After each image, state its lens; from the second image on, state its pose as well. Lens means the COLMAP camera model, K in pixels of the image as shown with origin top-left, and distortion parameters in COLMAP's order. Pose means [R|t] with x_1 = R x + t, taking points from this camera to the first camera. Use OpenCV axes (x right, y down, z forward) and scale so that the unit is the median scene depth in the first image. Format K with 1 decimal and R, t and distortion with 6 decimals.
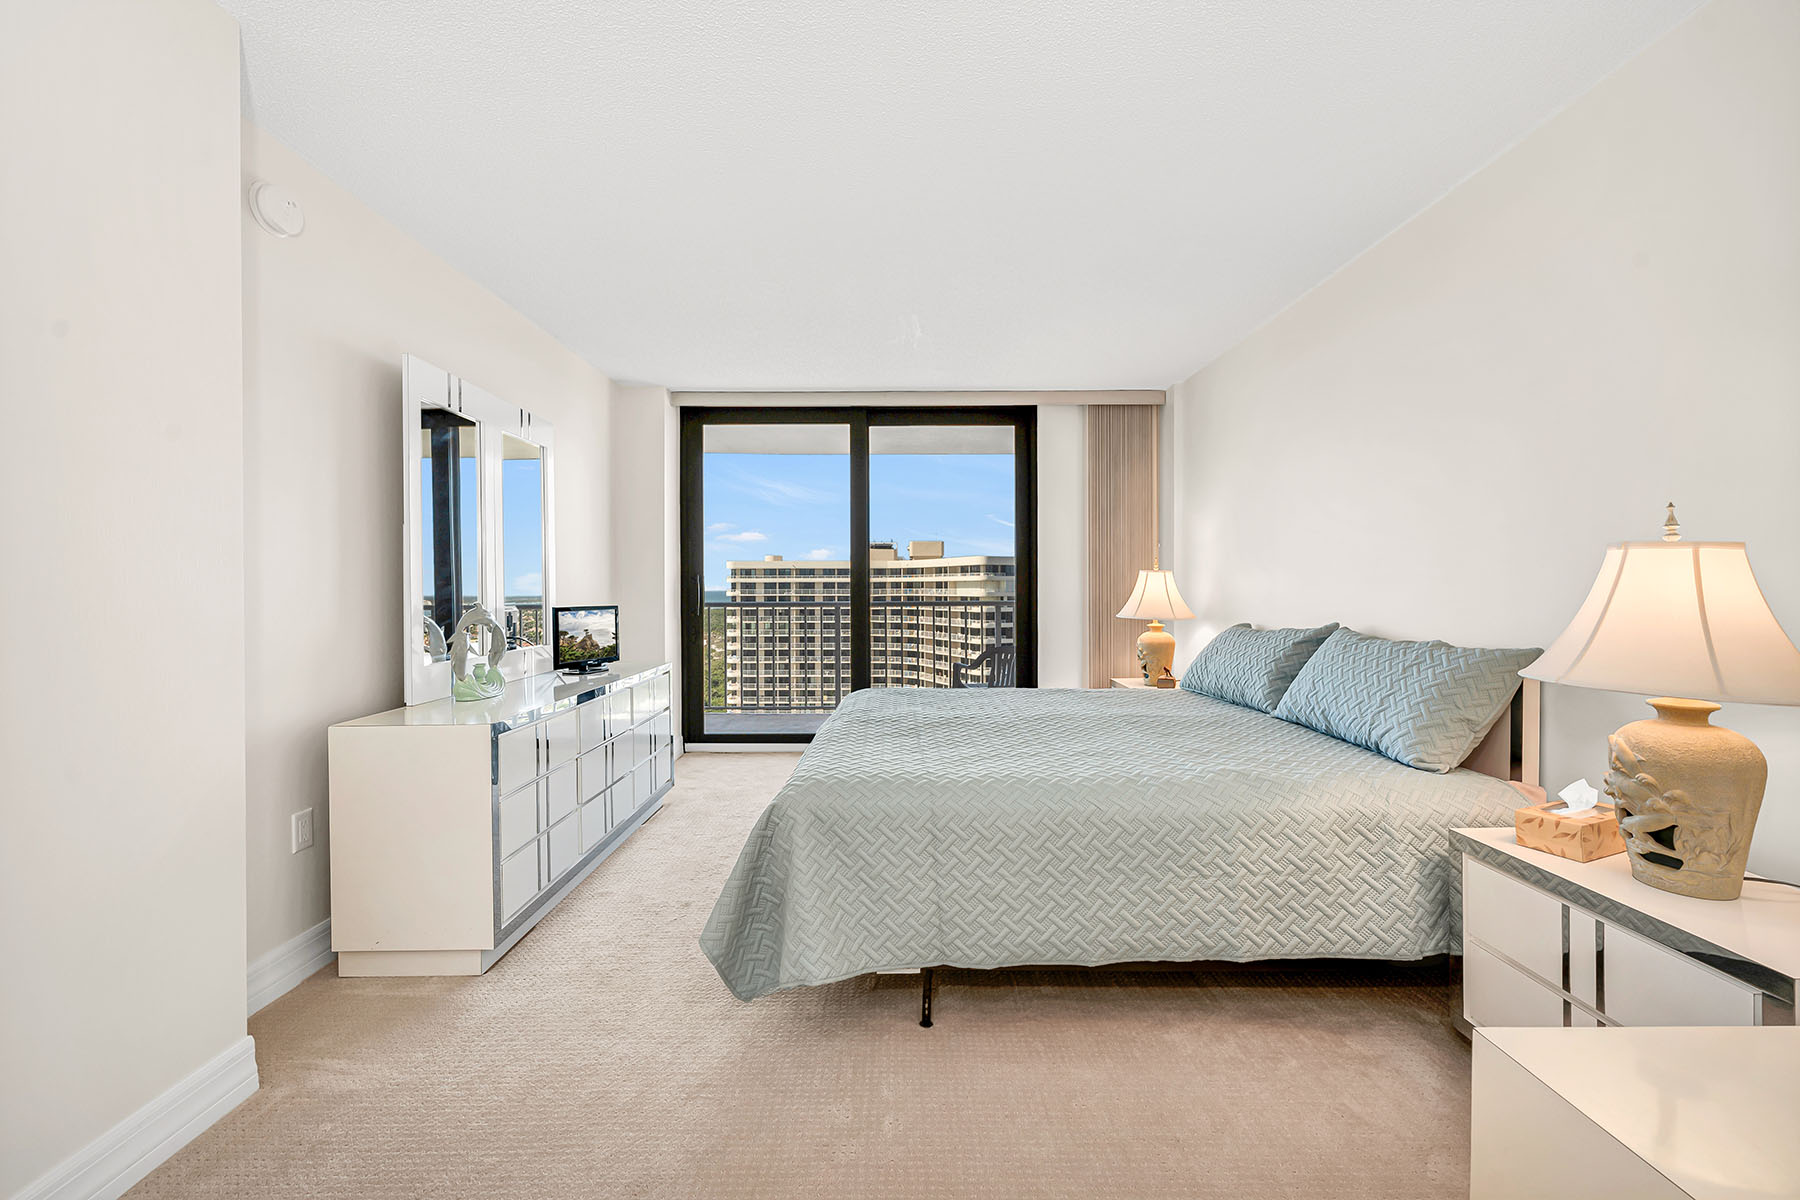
lens RADIAL K [[726.9, 0, 900.8], [0, 726.9, 588.1], [0, 0, 1]] dist [0.001029, 0.000327]
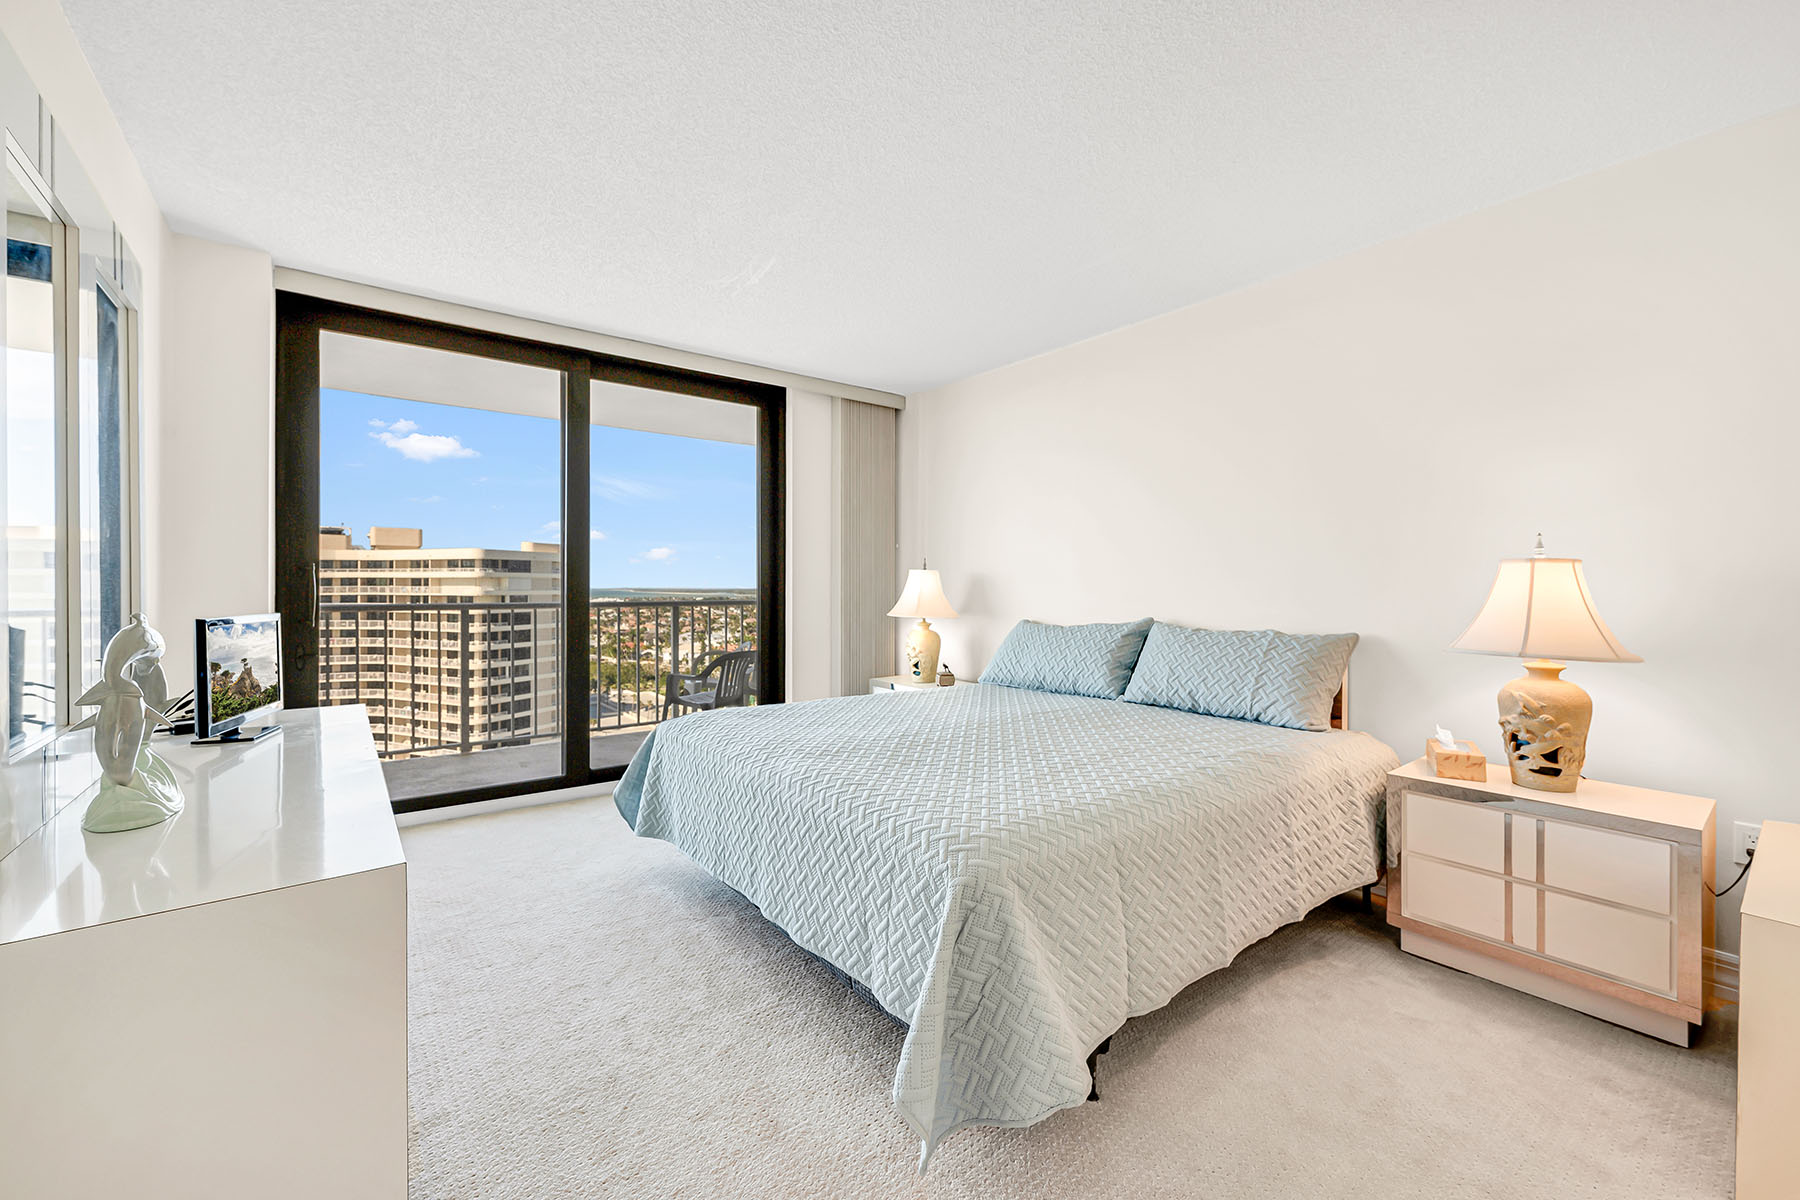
lens RADIAL K [[726.9, 0, 907.3], [0, 726.9, 588.9], [0, 0, 1]] dist [0.001029, 0.000327]
pose [[0.790263, 0.002909, 0.612761, -0.249926], [-0.004713, 0.999988, 0.001331, 0.000893], [-0.612750, -0.003939, 0.790267, 0.172409]]
